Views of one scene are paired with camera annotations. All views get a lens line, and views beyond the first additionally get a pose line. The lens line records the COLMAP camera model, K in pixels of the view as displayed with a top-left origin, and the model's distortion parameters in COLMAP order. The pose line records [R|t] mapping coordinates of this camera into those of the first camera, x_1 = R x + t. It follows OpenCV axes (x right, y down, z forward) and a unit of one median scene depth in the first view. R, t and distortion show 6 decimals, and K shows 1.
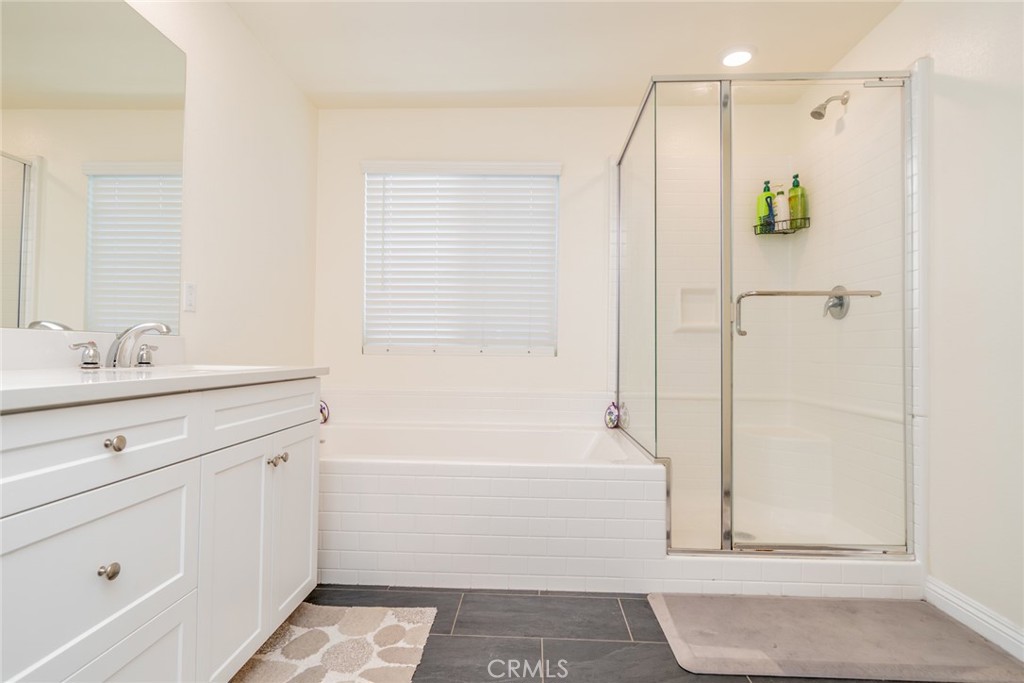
lens RADIAL K [[512.2, 0, 512.0], [0, 512.2, 341.5], [0, 0, 1]] dist [-0.000972, -0.000191]
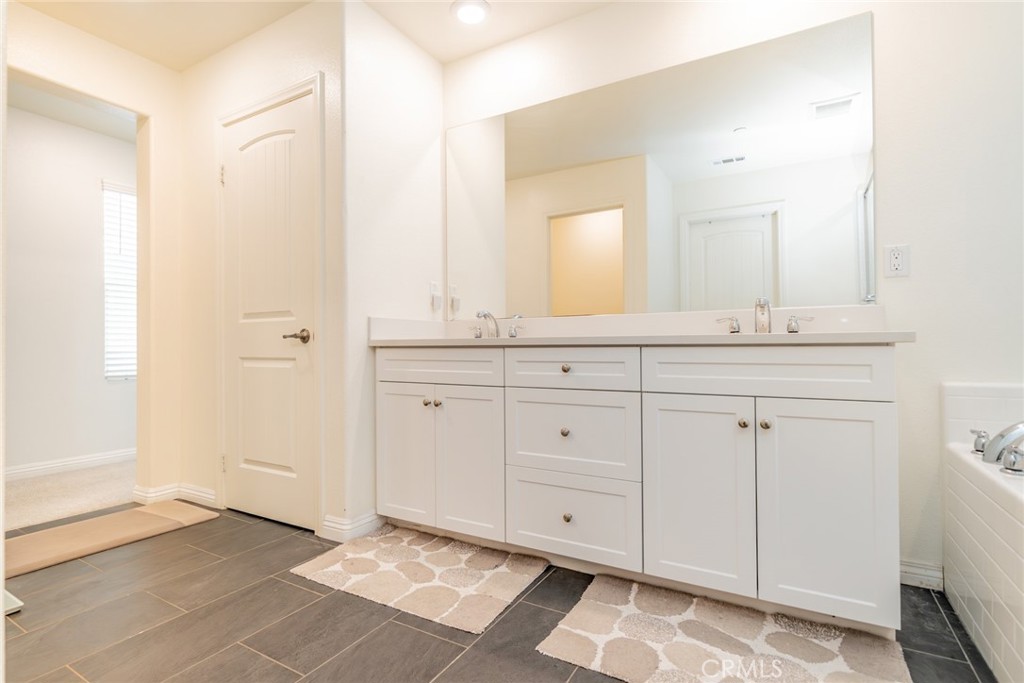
lens RADIAL K [[512.2, 0, 512.0], [0, 512.2, 341.5], [0, 0, 1]] dist [-0.000972, -0.000191]
pose [[-0.453955, -0.015871, -0.890883, 0.624035], [0.022249, 0.999328, -0.029140, 0.086093], [0.890747, -0.033050, -0.453296, 1.000619]]
